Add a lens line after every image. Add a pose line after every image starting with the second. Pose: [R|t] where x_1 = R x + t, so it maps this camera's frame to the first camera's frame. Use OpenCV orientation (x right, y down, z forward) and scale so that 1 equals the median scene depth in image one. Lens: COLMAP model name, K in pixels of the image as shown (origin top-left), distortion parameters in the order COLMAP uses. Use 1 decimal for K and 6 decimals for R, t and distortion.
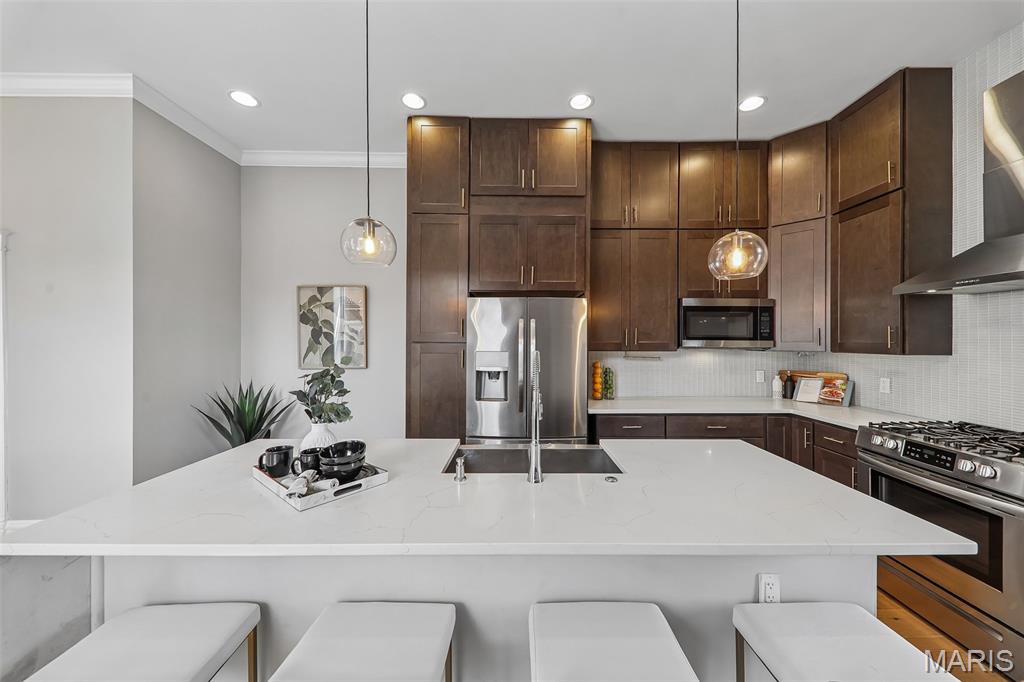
lens RADIAL K [[350.6, 0, 515.5], [0, 350.6, 339.9], [0, 0, 1]] dist [0.017684, -0.007158]
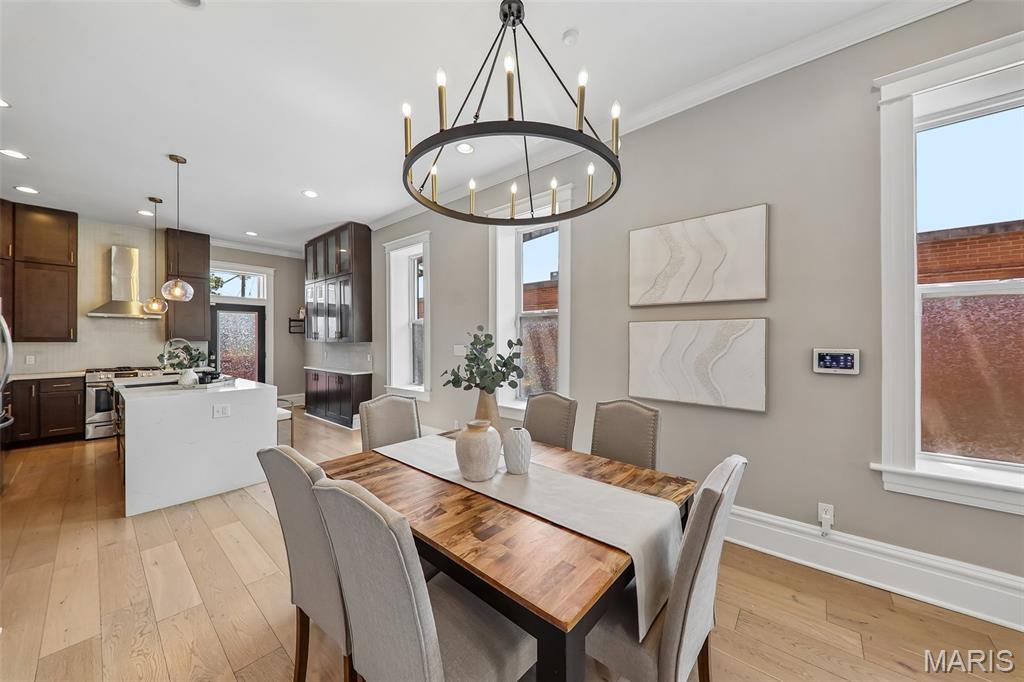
lens RADIAL K [[350.6, 0, 515.5], [0, 350.6, 339.9], [0, 0, 1]] dist [0.017684, -0.007158]
pose [[-0.754609, 0.001468, 0.656173, -1.853262], [0.002054, 0.999998, 0.000126, 0.025361], [-0.656172, 0.001443, -0.754610, 0.655101]]
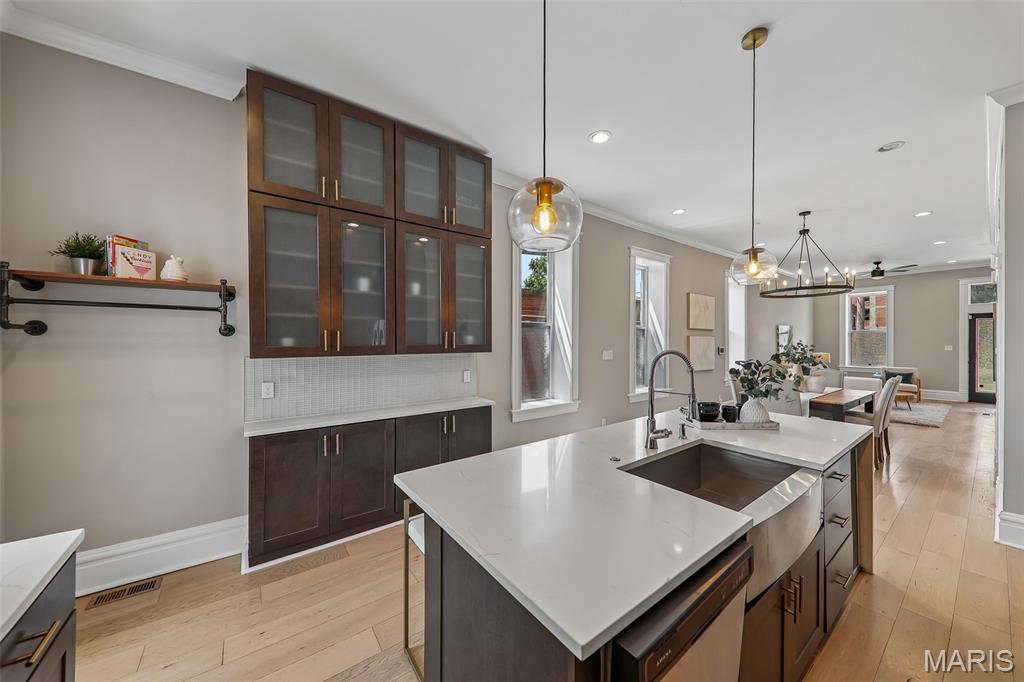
lens RADIAL K [[359.1, 0, 512.0], [0, 359.1, 341.0], [0, 0, 1]] dist [0.028350, -0.012426]
pose [[-0.808999, 0.003359, -0.587800, 0.567819], [0.001909, 0.999993, 0.003087, -0.003492], [0.587806, 0.001375, -0.809000, 0.804379]]
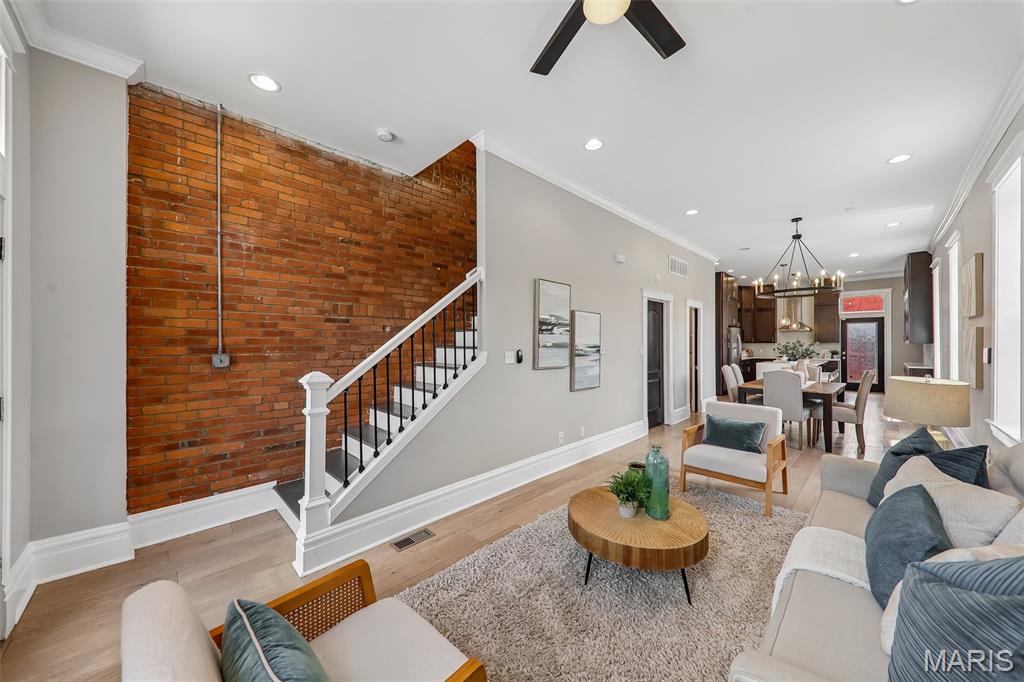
lens RADIAL K [[356.1, 0, 514.5], [0, 356.1, 341.0], [0, 0, 1]] dist [-0.000744, -0.000199]
pose [[0.726637, 0.001506, 0.687020, -3.676746], [0.000533, 0.999996, -0.002756, 0.020848], [-0.687021, 0.002369, 0.726633, -0.069163]]
